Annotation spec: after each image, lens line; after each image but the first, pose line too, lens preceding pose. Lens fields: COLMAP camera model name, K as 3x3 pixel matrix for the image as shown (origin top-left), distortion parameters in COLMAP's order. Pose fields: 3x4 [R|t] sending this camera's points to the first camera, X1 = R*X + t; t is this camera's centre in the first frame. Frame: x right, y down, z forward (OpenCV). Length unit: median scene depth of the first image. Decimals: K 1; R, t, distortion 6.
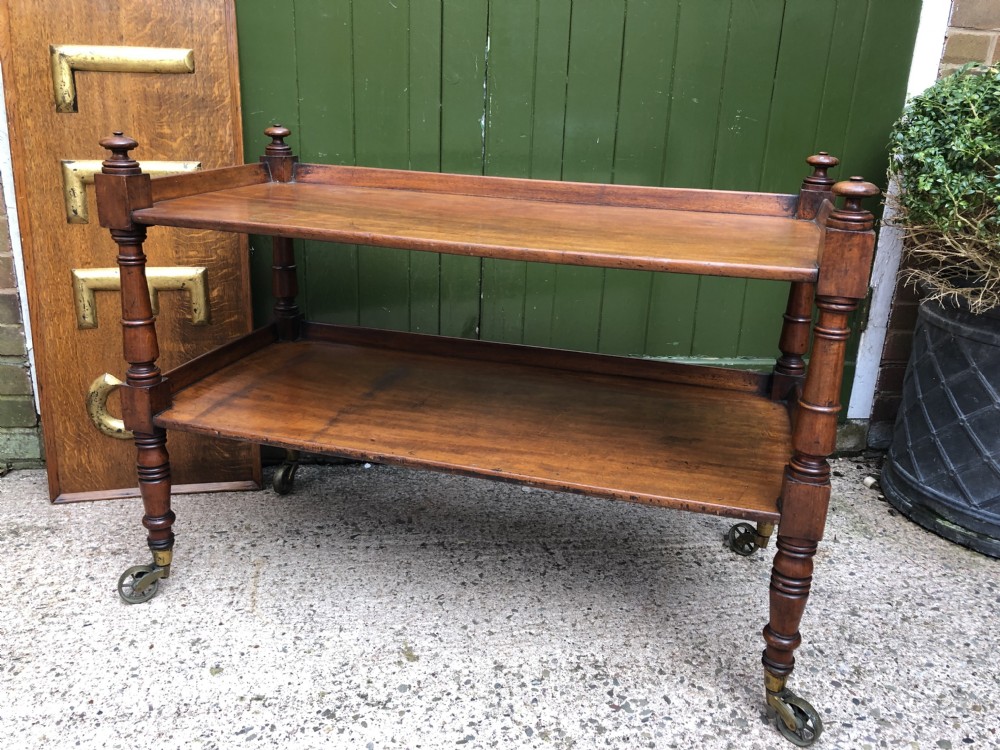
lens RADIAL K [[827.5, 0, 504.7], [0, 827.5, 359.0], [0, 0, 1]] dist [-0.002826, 0.027497]
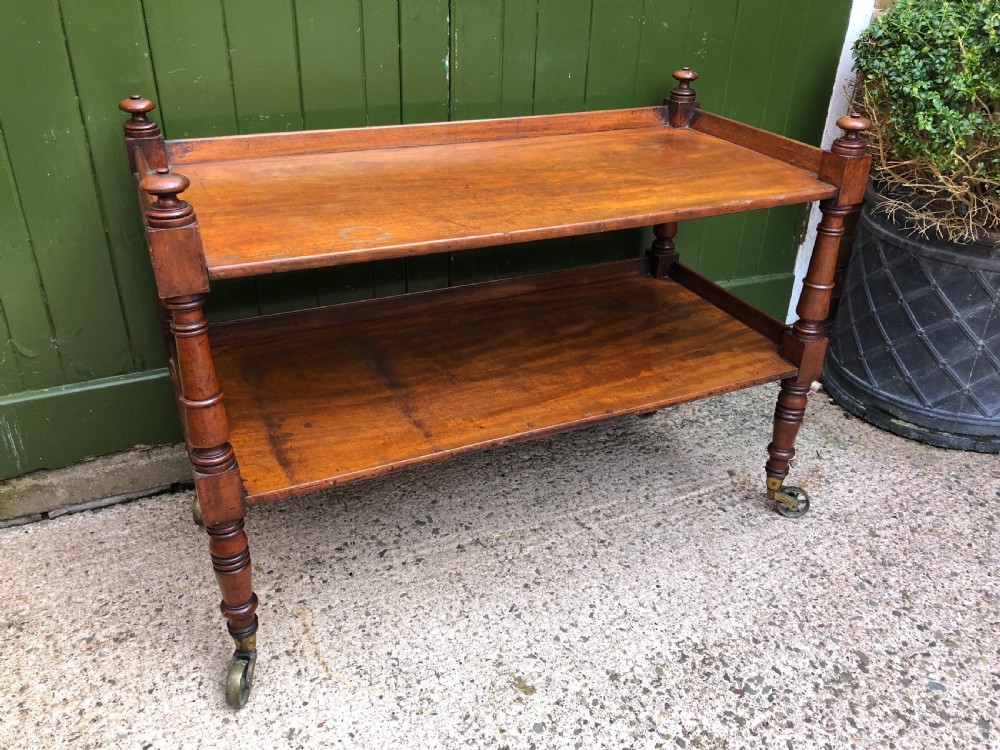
lens RADIAL K [[827.5, 0, 505.3], [0, 827.5, 365.2], [0, 0, 1]] dist [-0.002826, 0.027497]
pose [[0.951012, -0.153570, 0.268312, -0.294651], [0.099581, 0.973807, 0.204409, -0.179201], [-0.292676, -0.167677, 0.941395, 0.145664]]
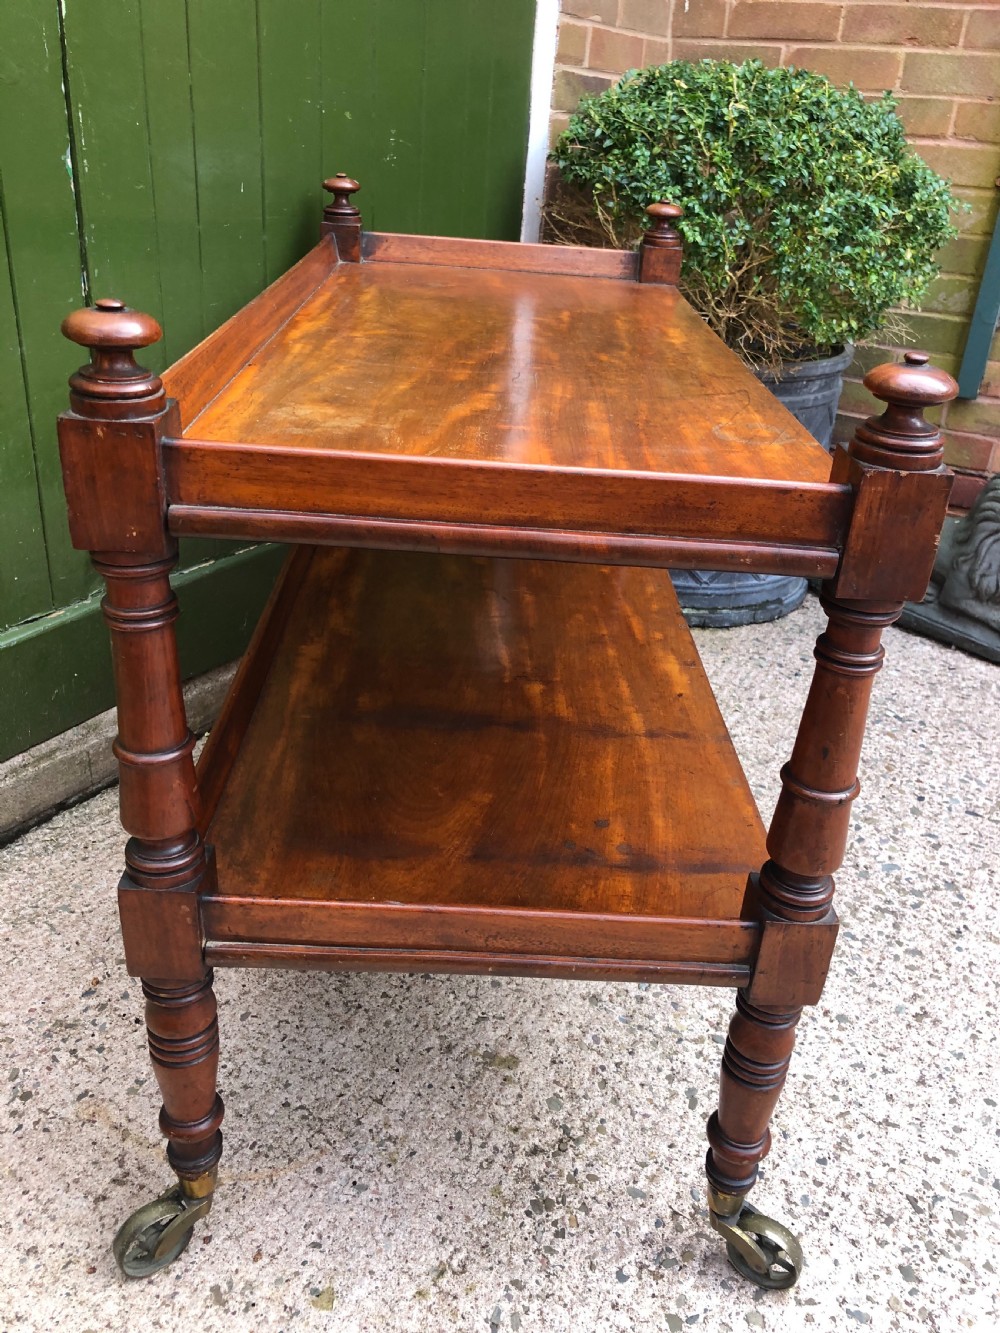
lens RADIAL K [[1103.1, 0, 513.2], [0, 1103.1, 655.6], [0, 0, 1]] dist [-0.002826, 0.027497]
pose [[0.624334, -0.347862, 0.699428, -0.532187], [0.198896, 0.936654, 0.288305, -0.167765], [-0.755412, -0.040886, 0.653973, 0.384264]]
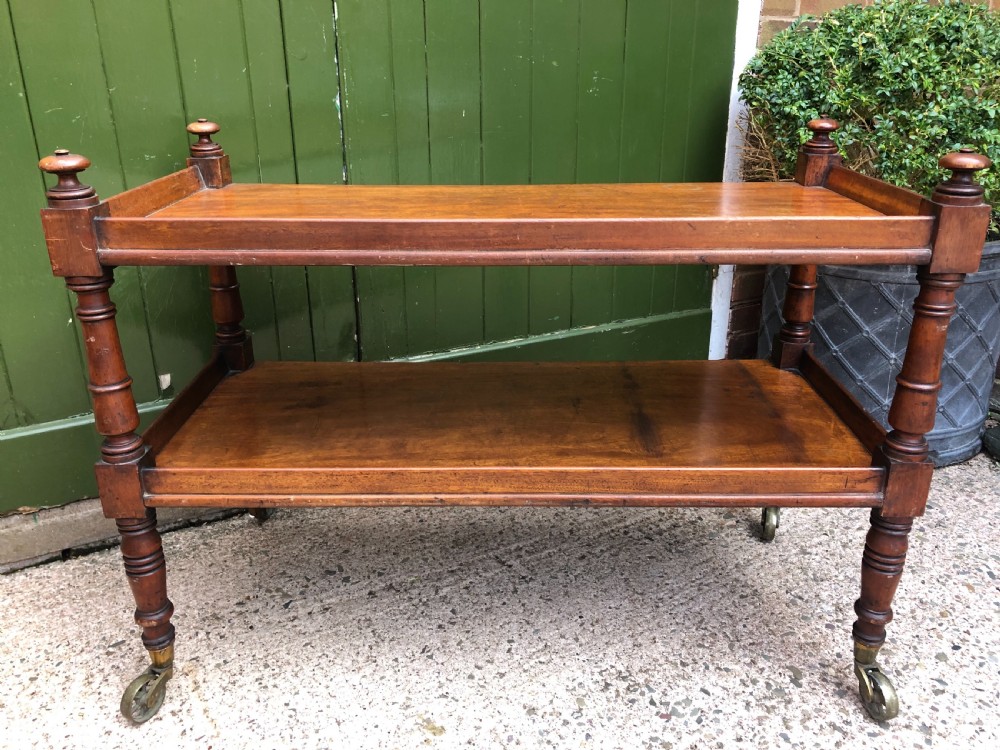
lens RADIAL K [[827.5, 0, 506.4], [0, 827.5, 363.9], [0, 0, 1]] dist [-0.002826, 0.027497]
pose [[0.928663, -0.172642, 0.328297, -0.231812], [0.152513, 0.984525, 0.086314, -0.076795], [-0.338118, -0.030087, 0.940623, 0.139045]]
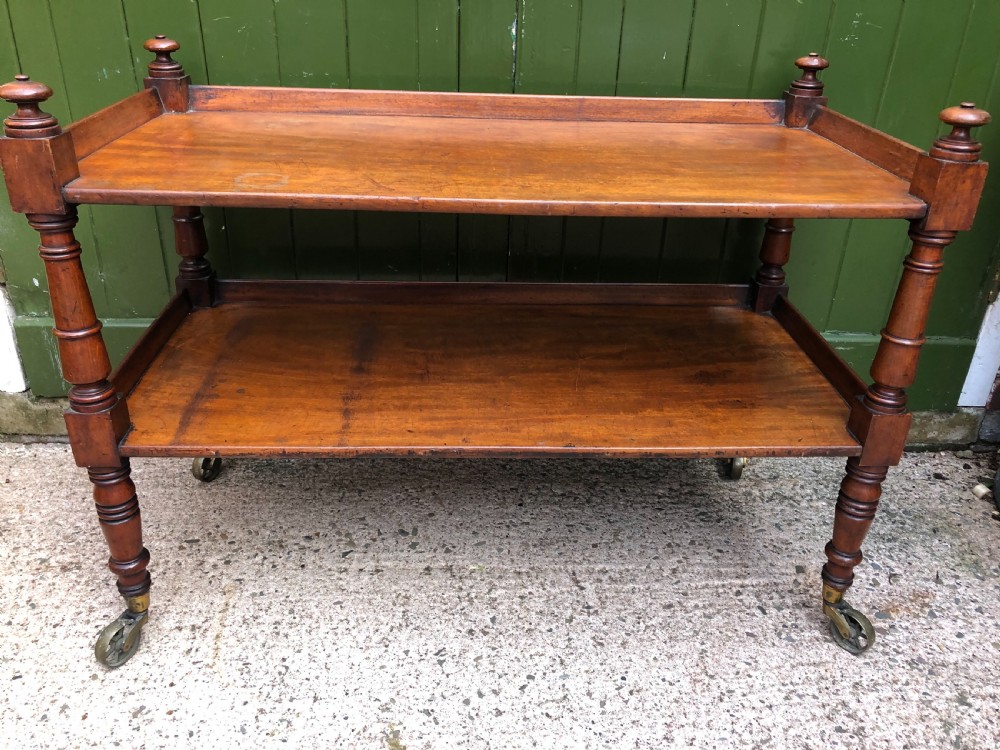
lens RADIAL K [[827.5, 0, 502.5], [0, 827.5, 365.4], [0, 0, 1]] dist [-0.002826, 0.027497]
pose [[0.997373, 0.030970, -0.065479, 0.027175], [-0.020535, 0.987793, 0.154414, -0.117450], [0.069462, -0.152663, 0.985834, 0.236171]]
